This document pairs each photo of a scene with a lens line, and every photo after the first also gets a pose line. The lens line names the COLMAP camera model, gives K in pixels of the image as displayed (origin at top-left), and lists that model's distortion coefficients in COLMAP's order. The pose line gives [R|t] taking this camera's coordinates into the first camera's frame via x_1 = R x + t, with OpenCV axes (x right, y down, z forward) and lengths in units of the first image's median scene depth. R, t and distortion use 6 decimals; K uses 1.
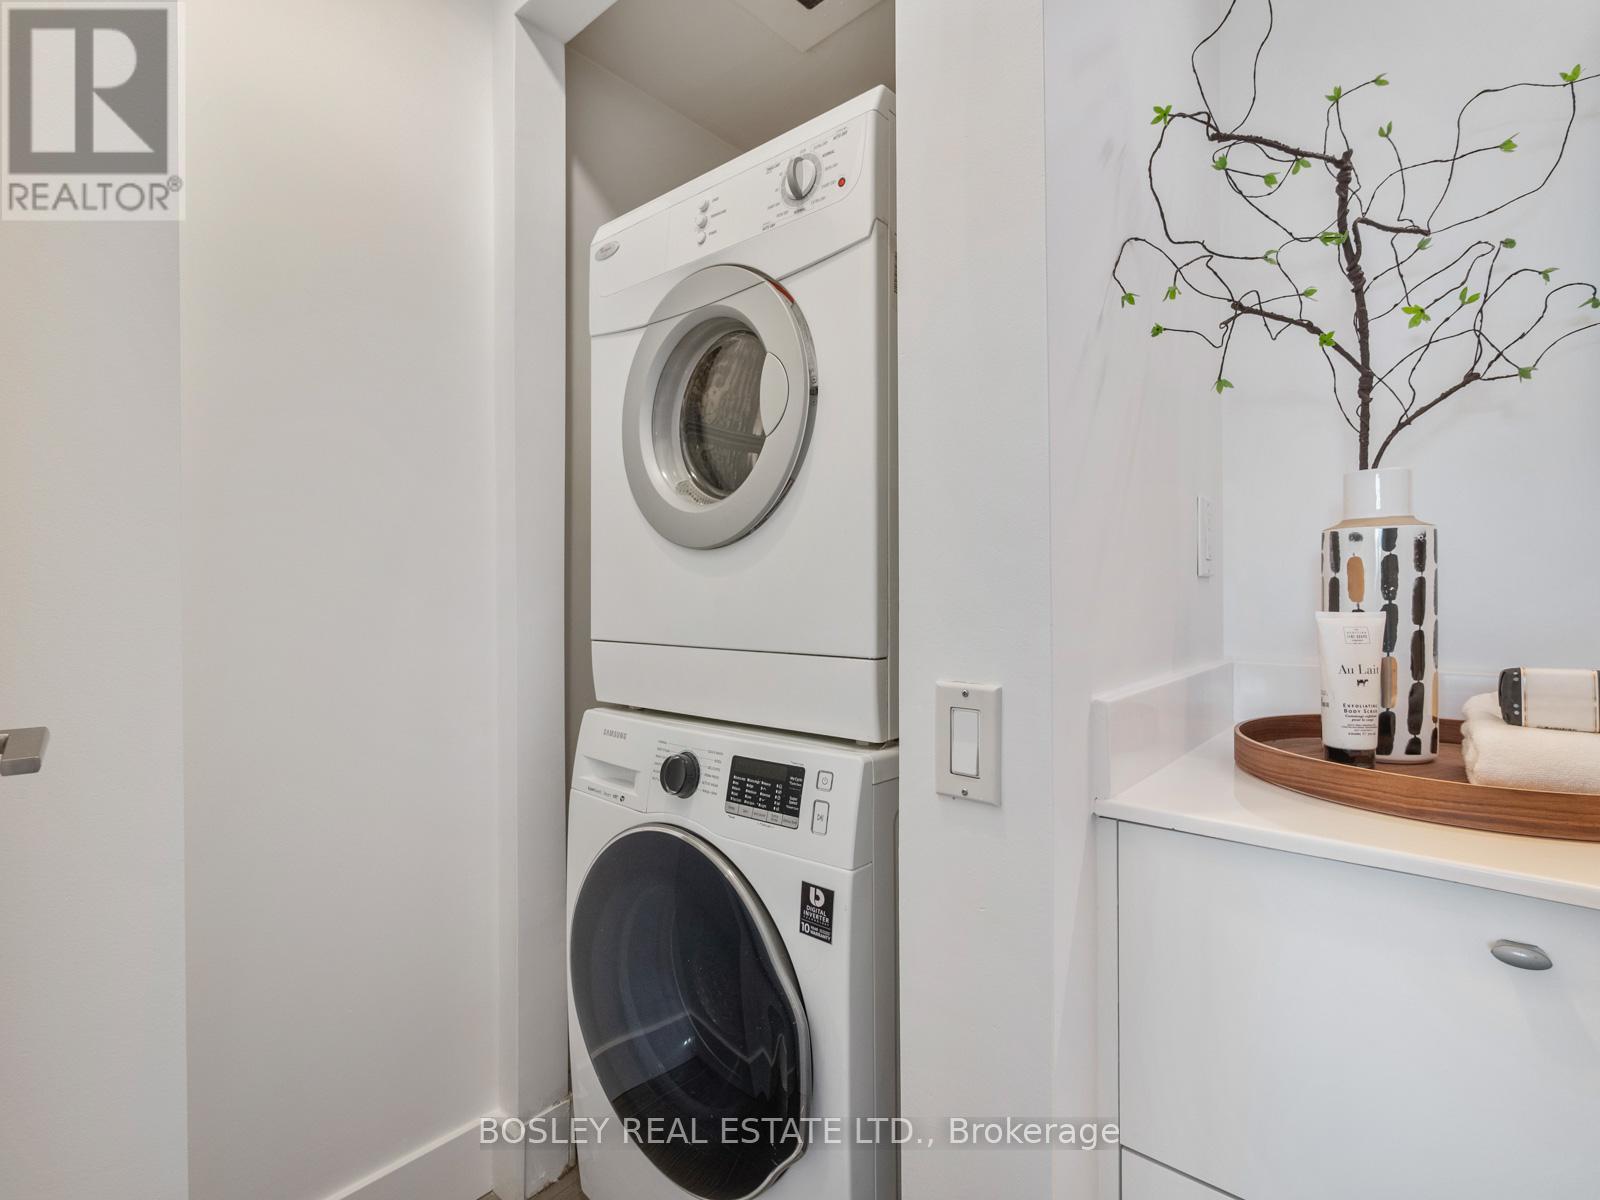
lens RADIAL K [[813.3, 0, 795.6], [0, 813.3, 601.4], [0, 0, 1]] dist [0.004504, 0.000865]
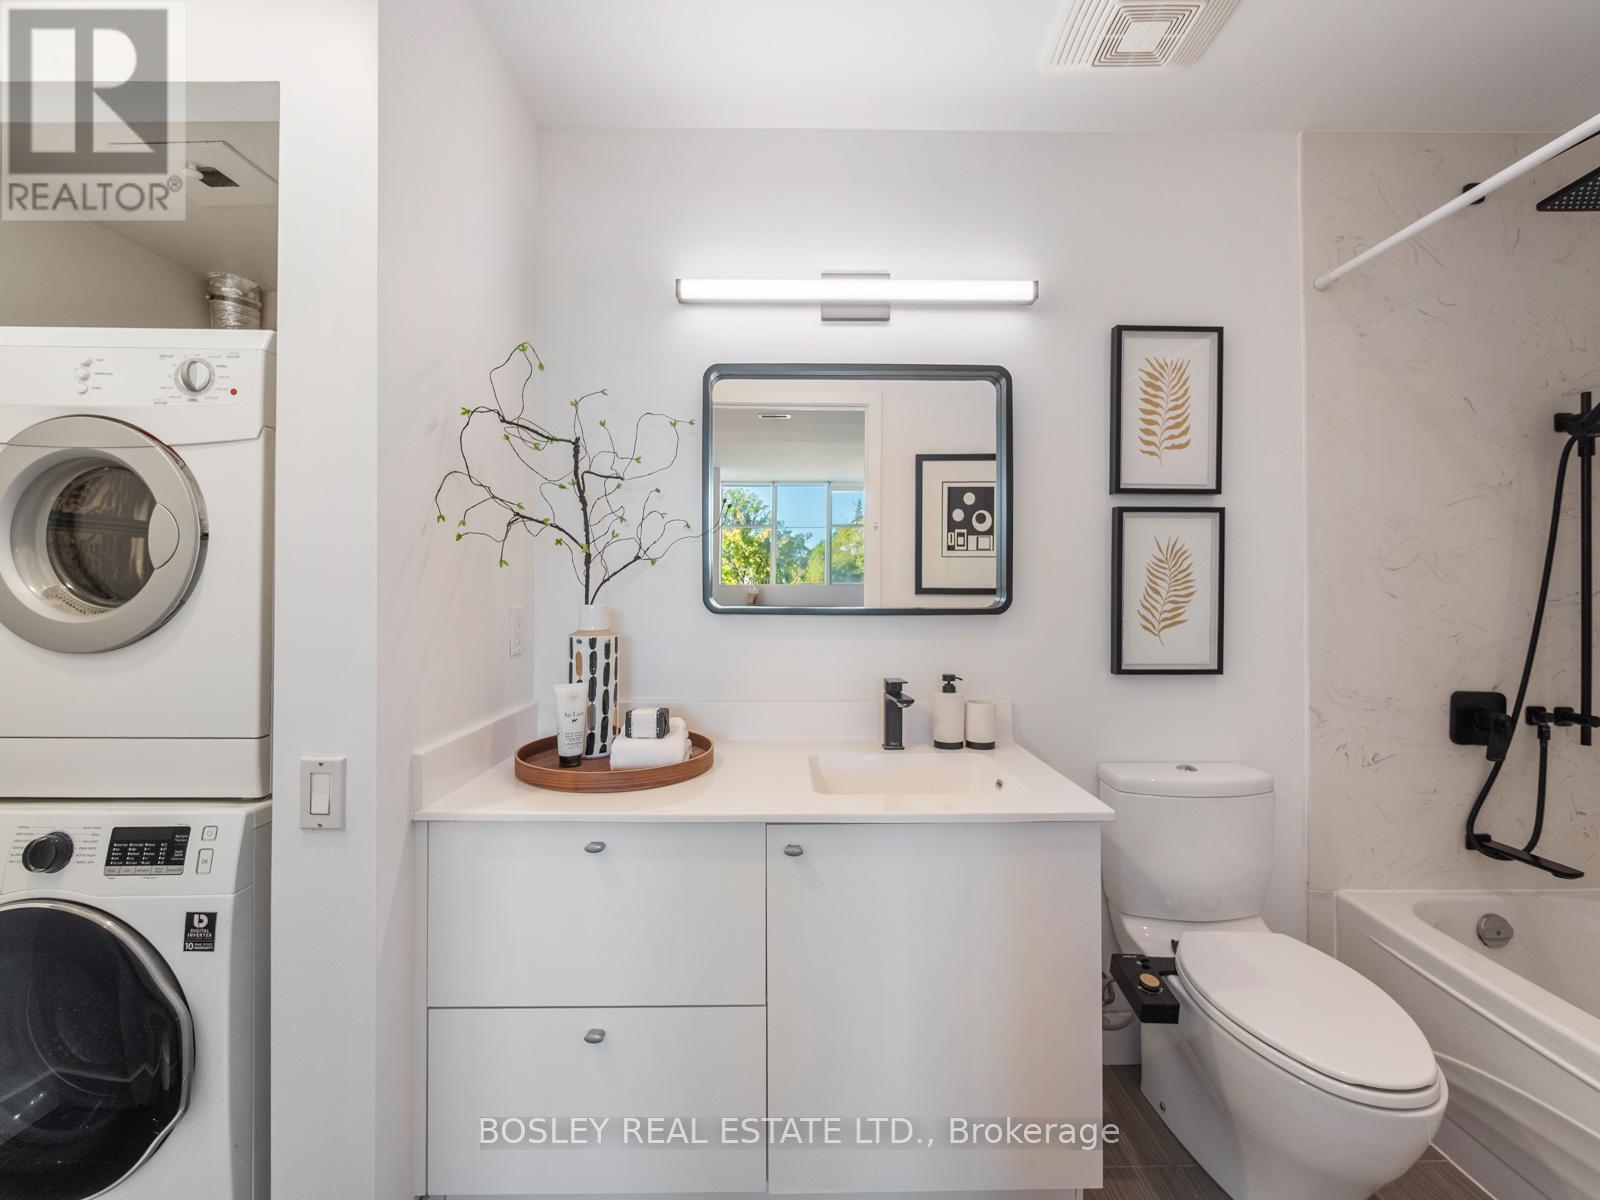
lens RADIAL K [[673.4, 0, 800.4], [0, 673.4, 590.5], [0, 0, 1]] dist [-0.006955, 0.000062]
pose [[0.739707, 0.013004, 0.672804, 0.008310], [0.007868, 0.999578, -0.027970, -0.145594], [-0.672884, 0.025983, 0.739292, -0.501037]]
